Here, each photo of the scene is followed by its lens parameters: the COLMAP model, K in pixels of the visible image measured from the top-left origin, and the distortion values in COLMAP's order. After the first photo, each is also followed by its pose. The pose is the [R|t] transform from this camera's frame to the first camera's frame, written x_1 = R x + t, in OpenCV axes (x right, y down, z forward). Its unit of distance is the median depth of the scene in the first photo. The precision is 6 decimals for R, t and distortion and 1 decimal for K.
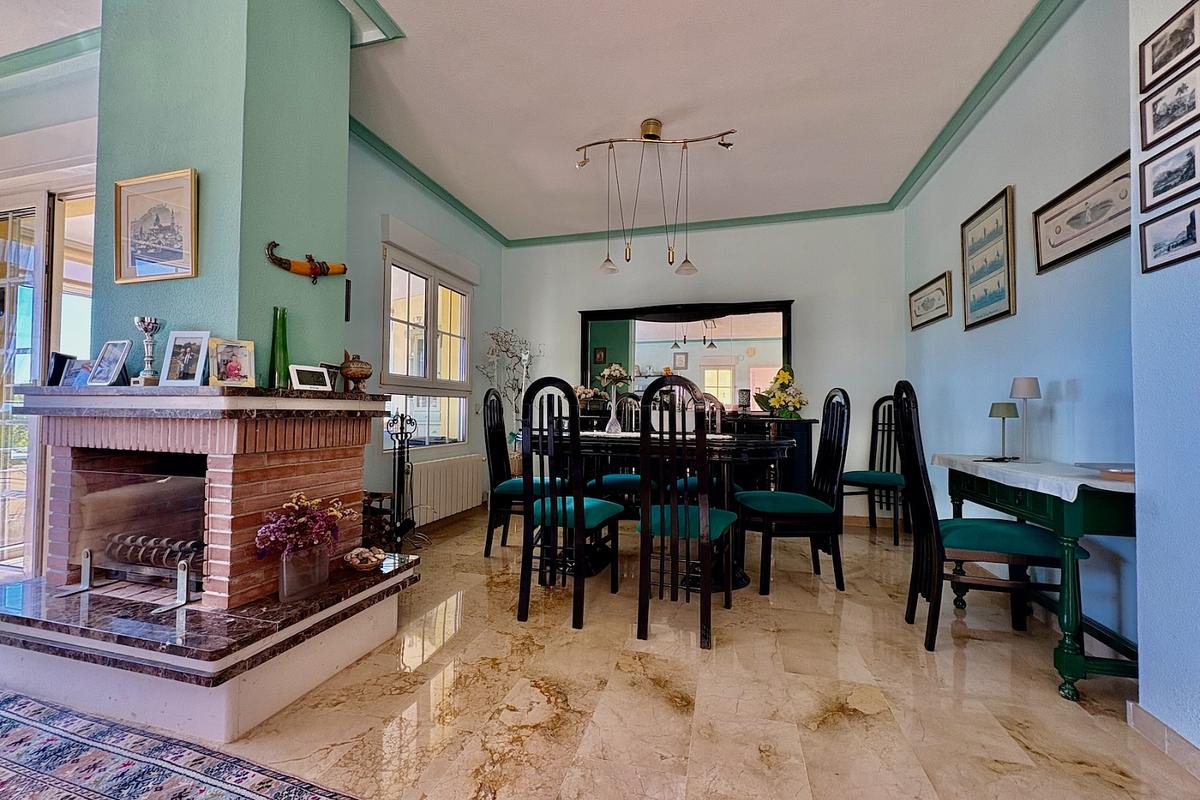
lens RADIAL K [[474.5, 0, 603.0], [0, 474.5, 400.4], [0, 0, 1]] dist [-0.000293, 0.000137]
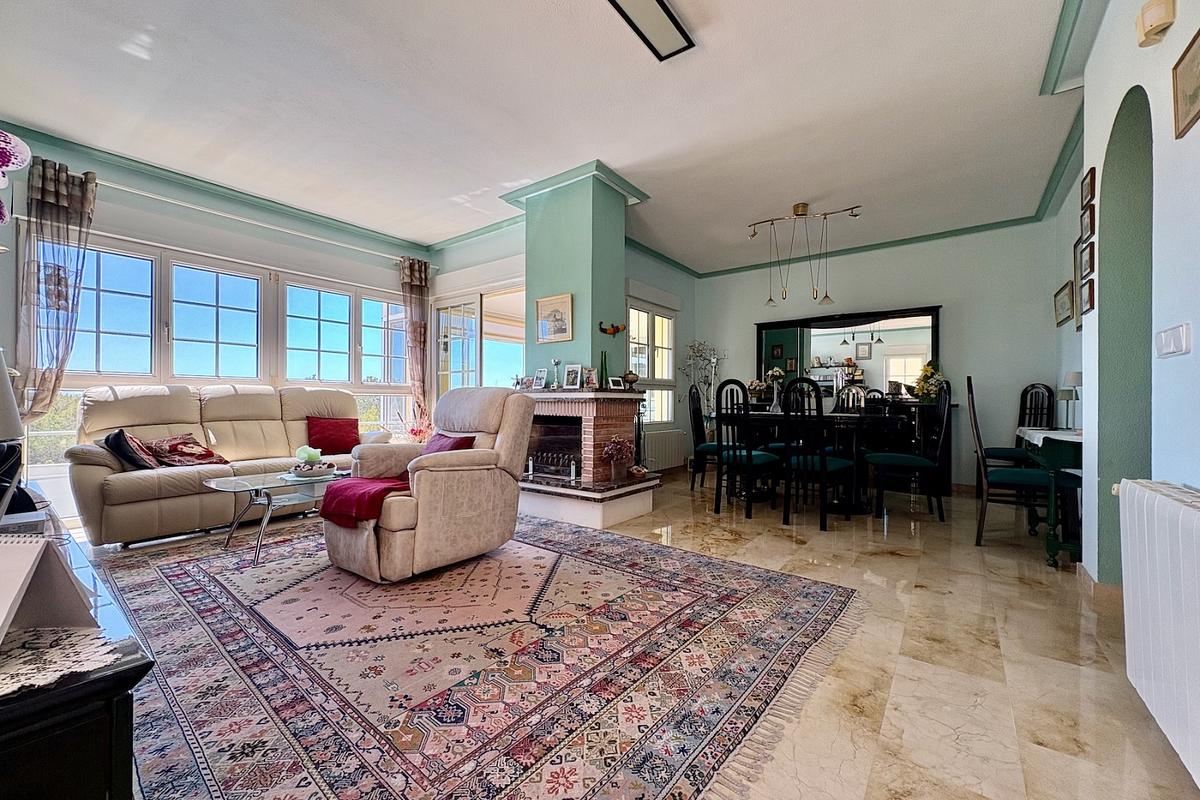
lens RADIAL K [[474.5, 0, 603.0], [0, 474.5, 400.4], [0, 0, 1]] dist [-0.000293, 0.000137]
pose [[0.928000, -0.006057, -0.372531, 0.104360], [0.013243, 0.999772, 0.016736, -0.004828], [0.372344, -0.020465, 0.927869, -0.842580]]
